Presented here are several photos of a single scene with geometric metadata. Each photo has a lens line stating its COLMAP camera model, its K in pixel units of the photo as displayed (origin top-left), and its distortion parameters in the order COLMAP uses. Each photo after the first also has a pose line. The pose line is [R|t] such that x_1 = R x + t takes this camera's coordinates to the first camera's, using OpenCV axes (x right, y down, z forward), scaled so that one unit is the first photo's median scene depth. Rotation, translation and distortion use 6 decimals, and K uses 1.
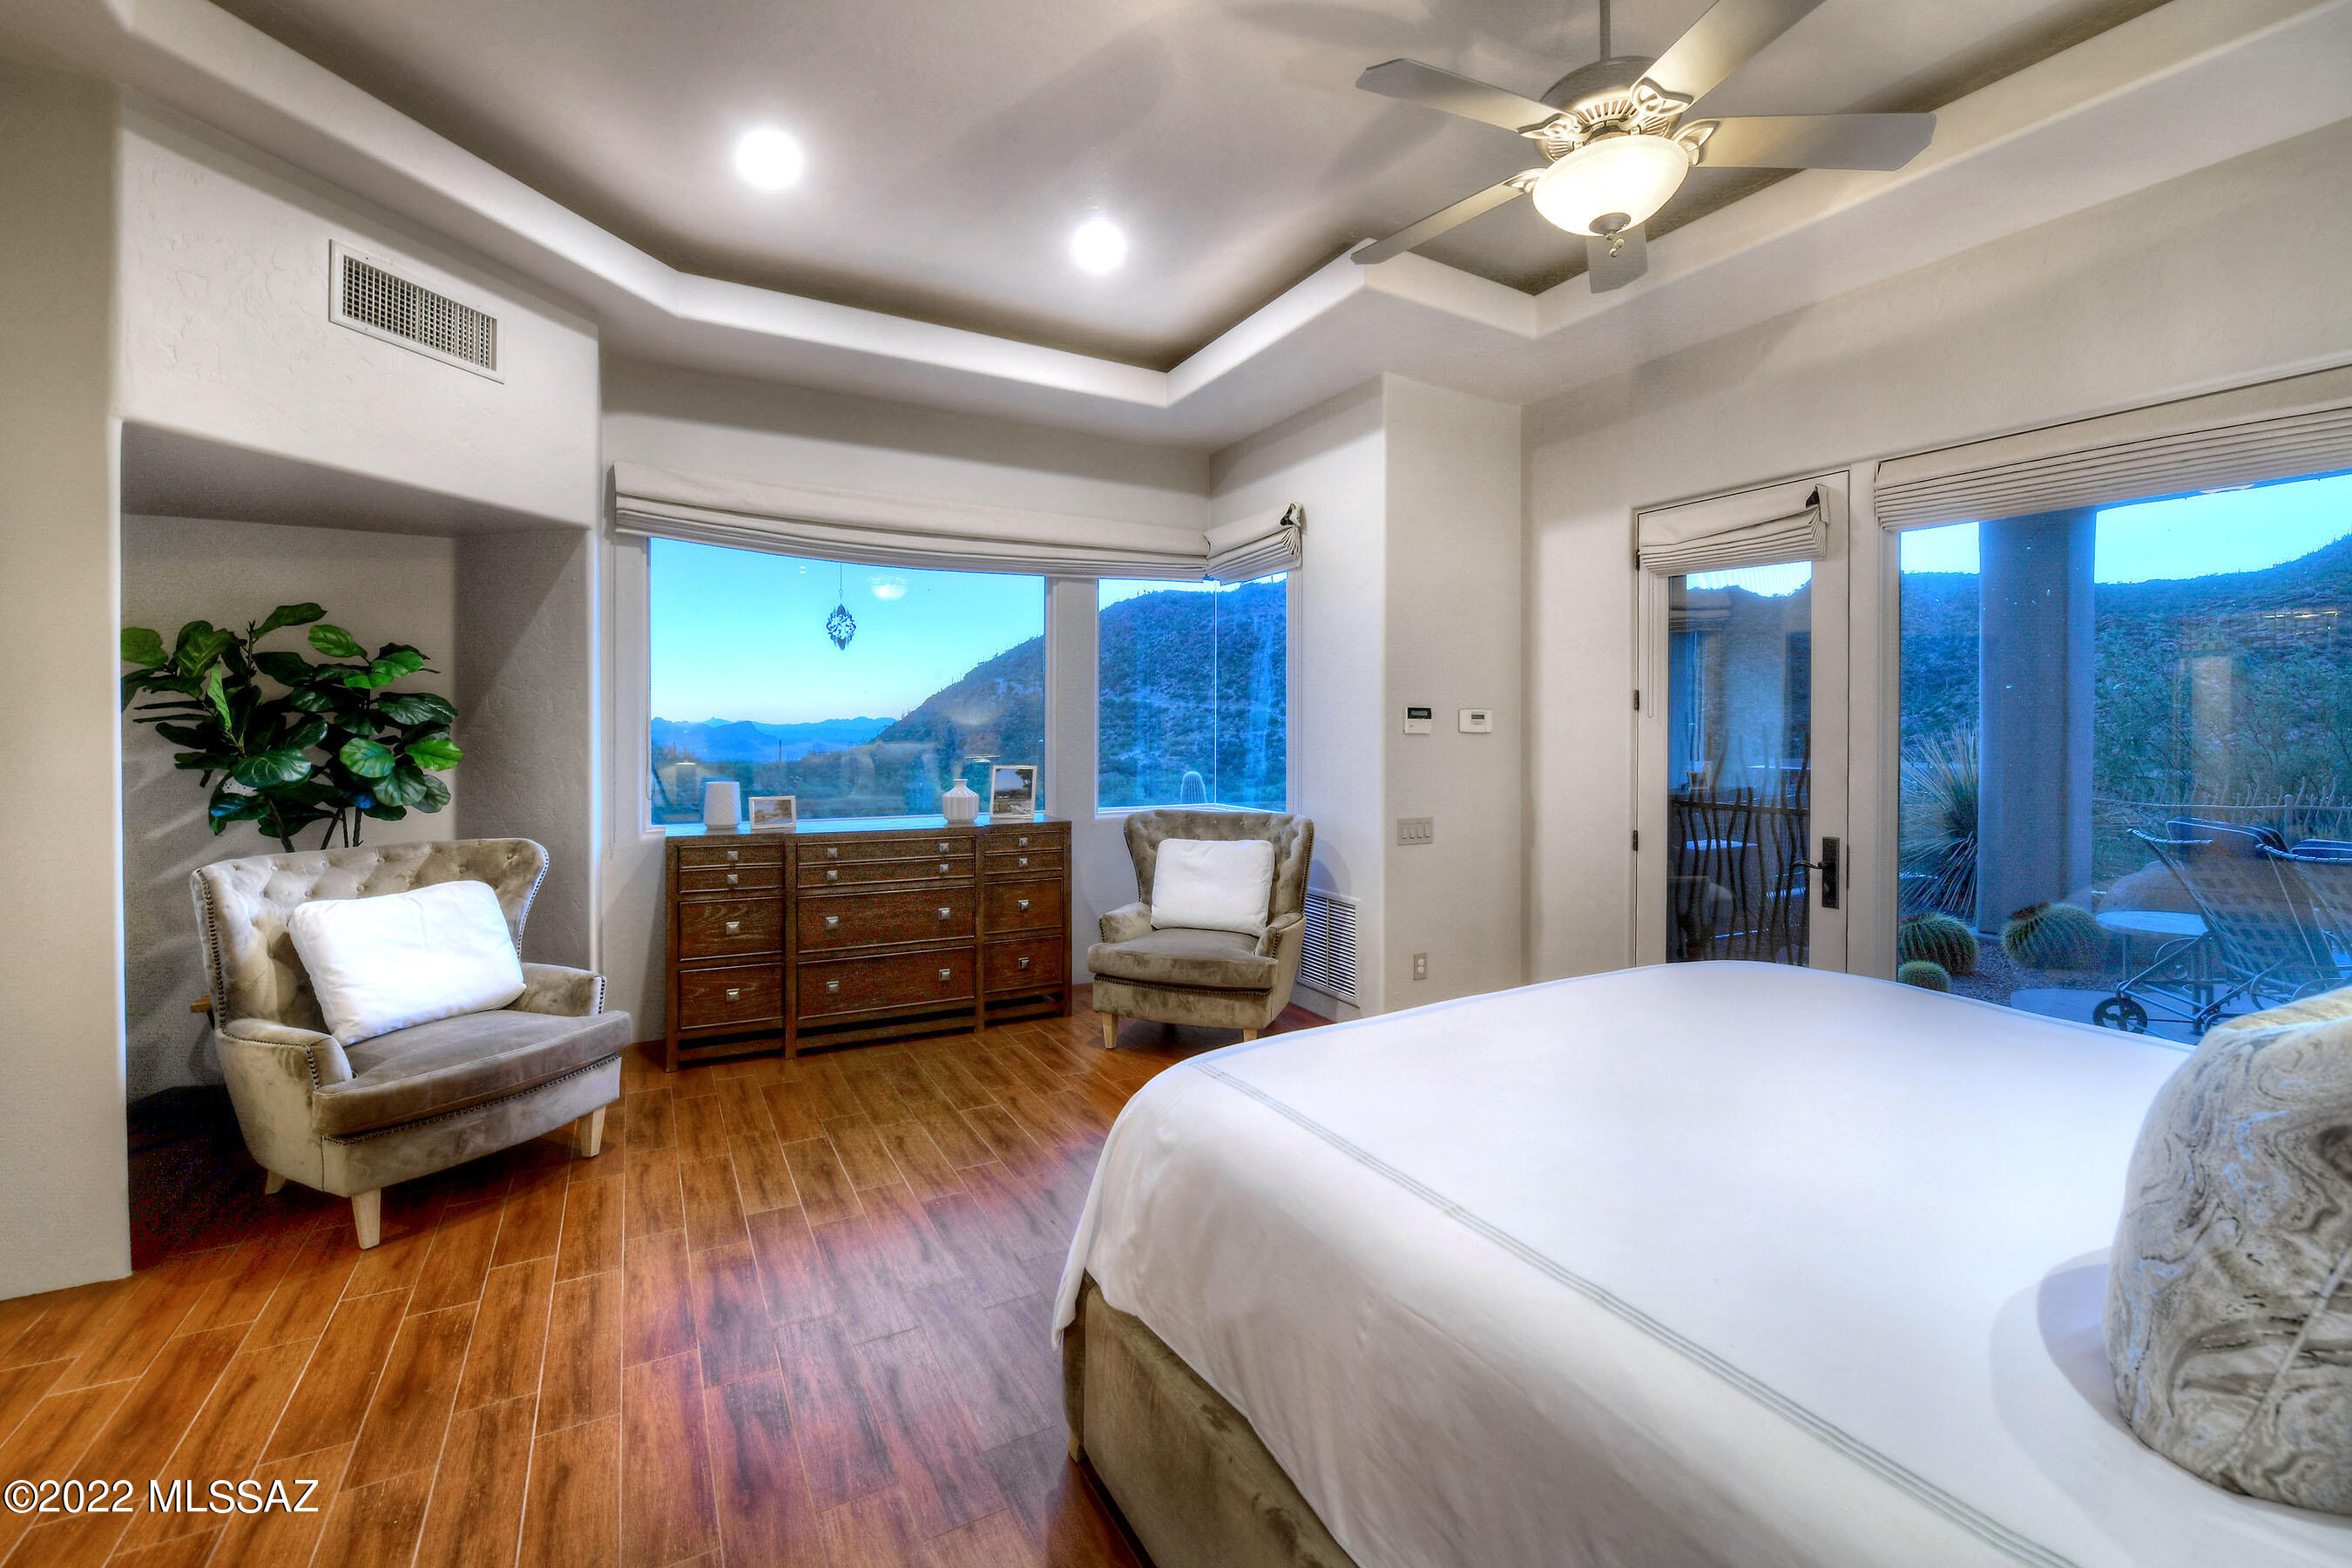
lens RADIAL K [[986.6, 0, 1179.9], [0, 986.6, 720.0], [0, 0, 1]] dist [-0.002166, -0.000447]
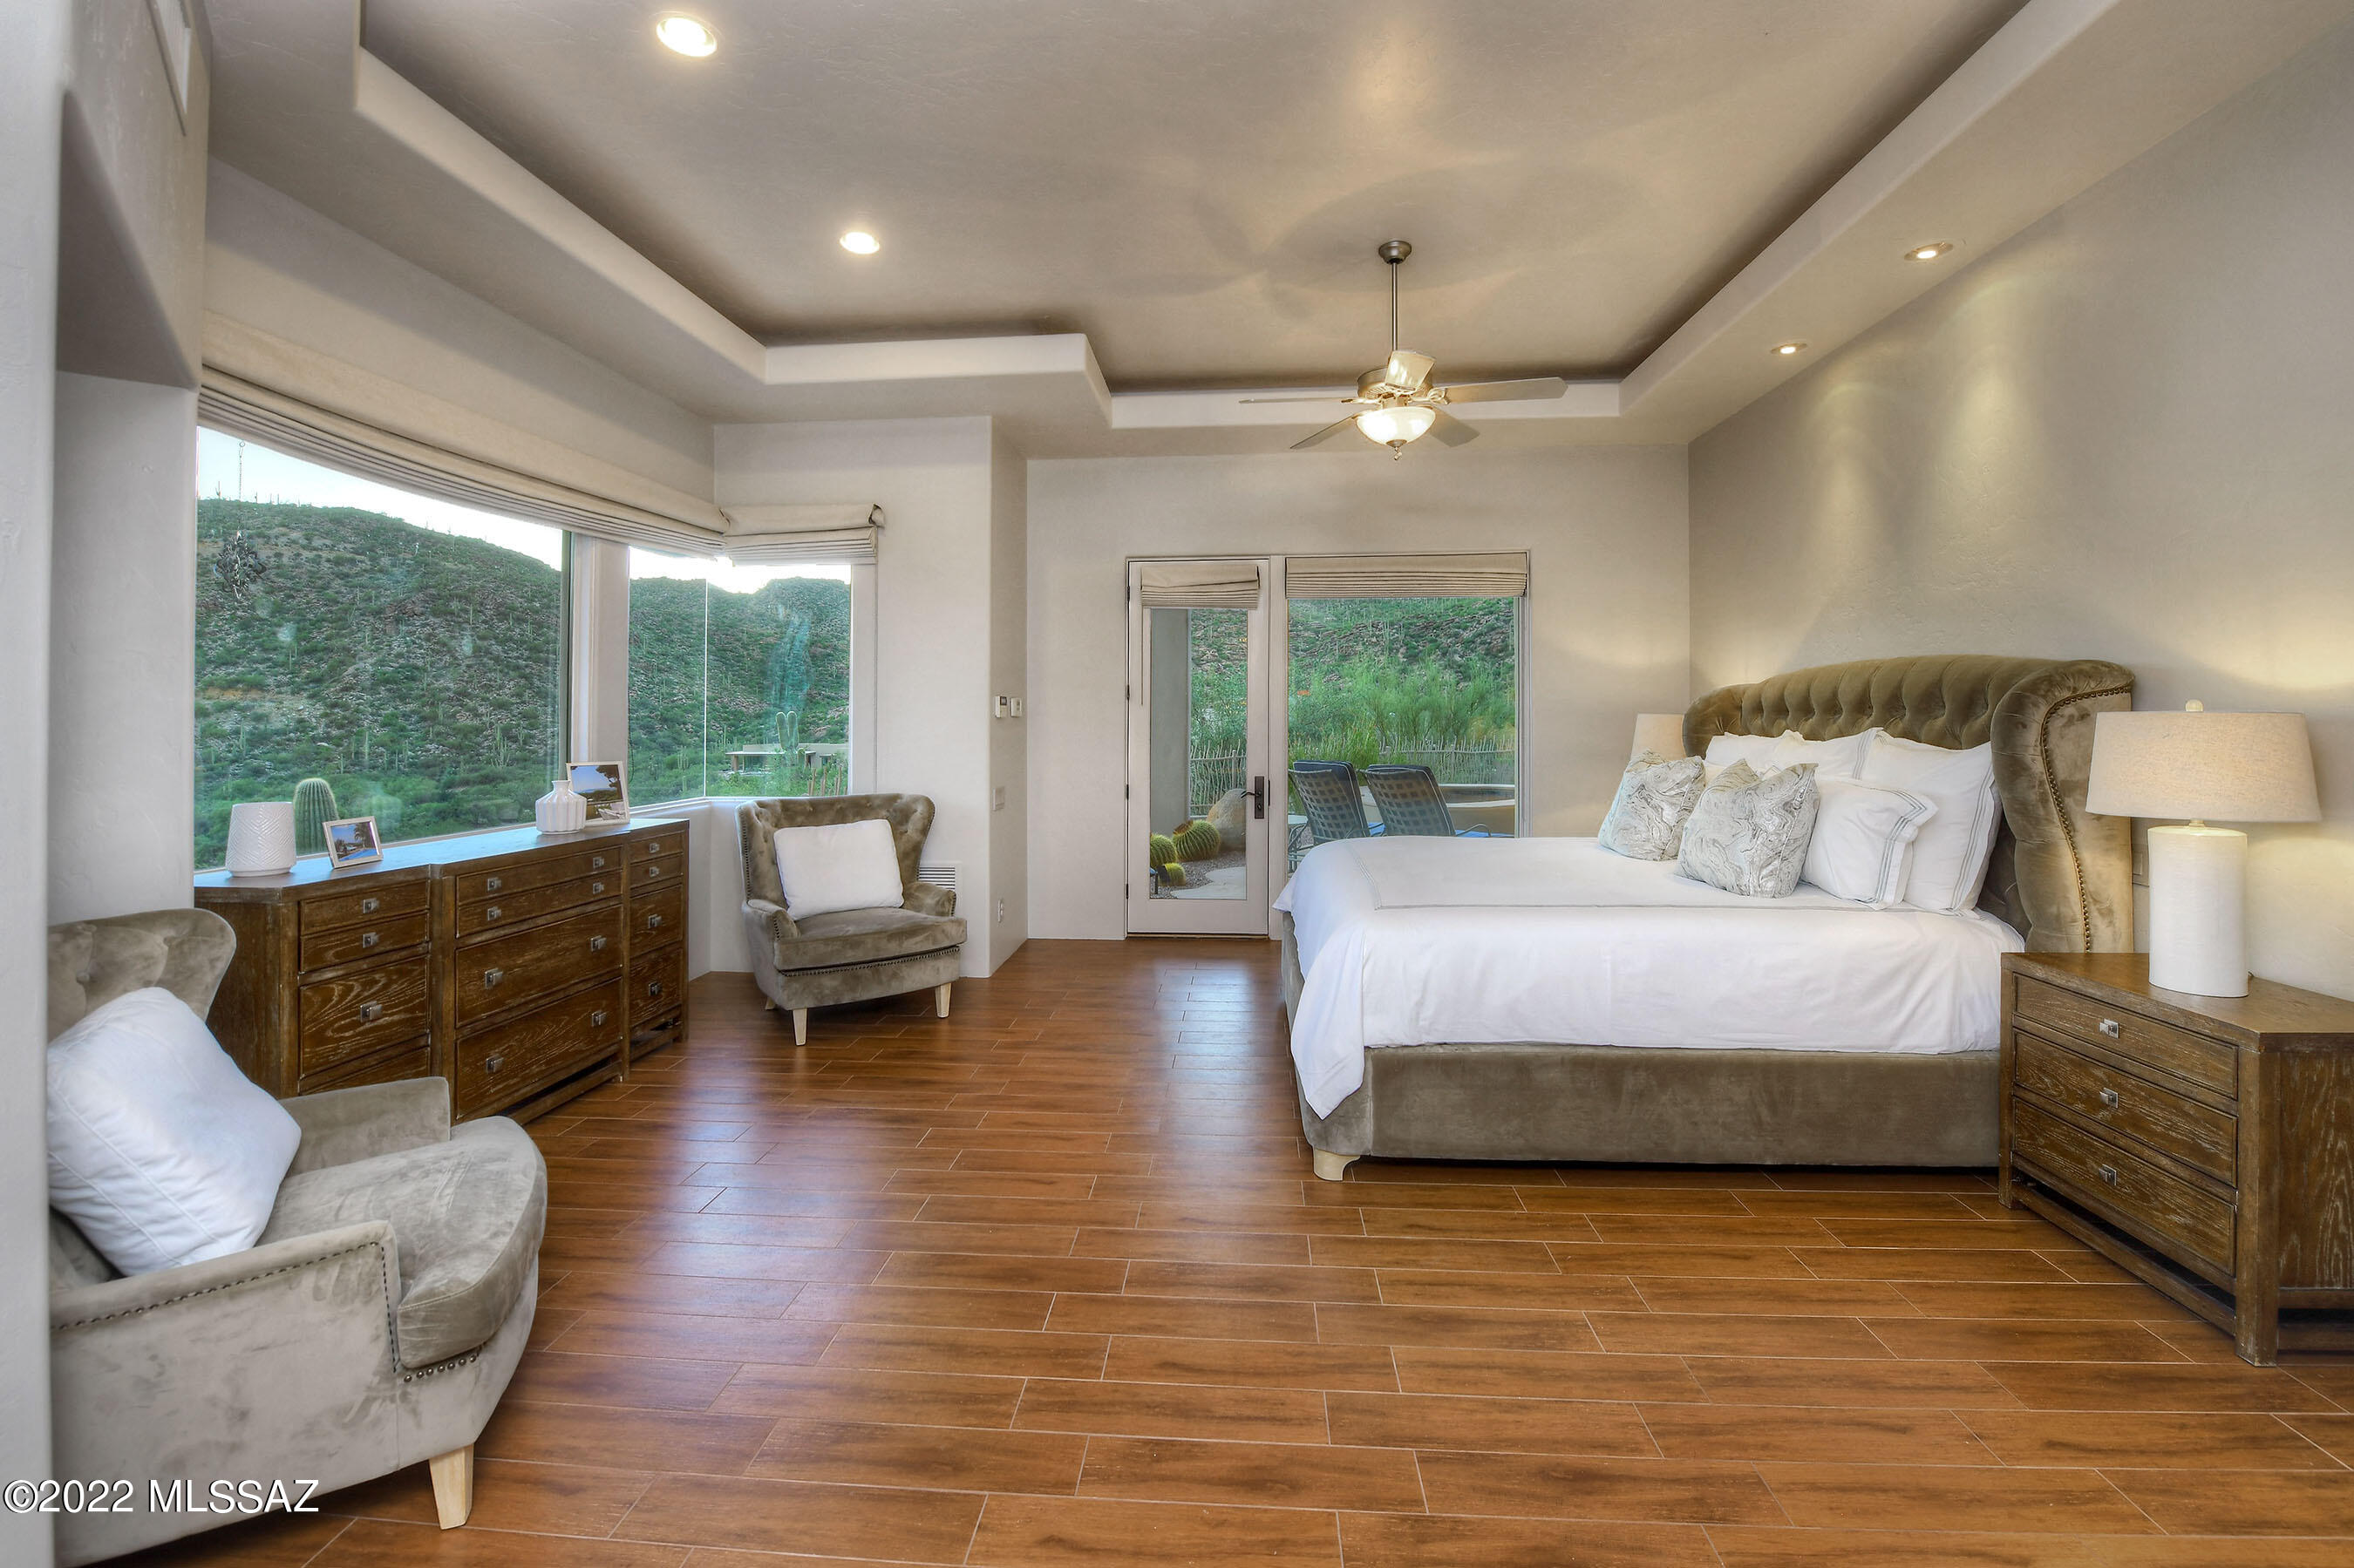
lens RADIAL K [[980.9, 0, 1180.6], [0, 980.9, 703.5], [0, 0, 1]] dist [-0.001597, -0.000431]
pose [[0.558741, 0.003363, 0.829335, -0.614197], [0.004135, 0.999968, -0.006840, 0.005807], [-0.829332, 0.007251, 0.558709, 0.142059]]
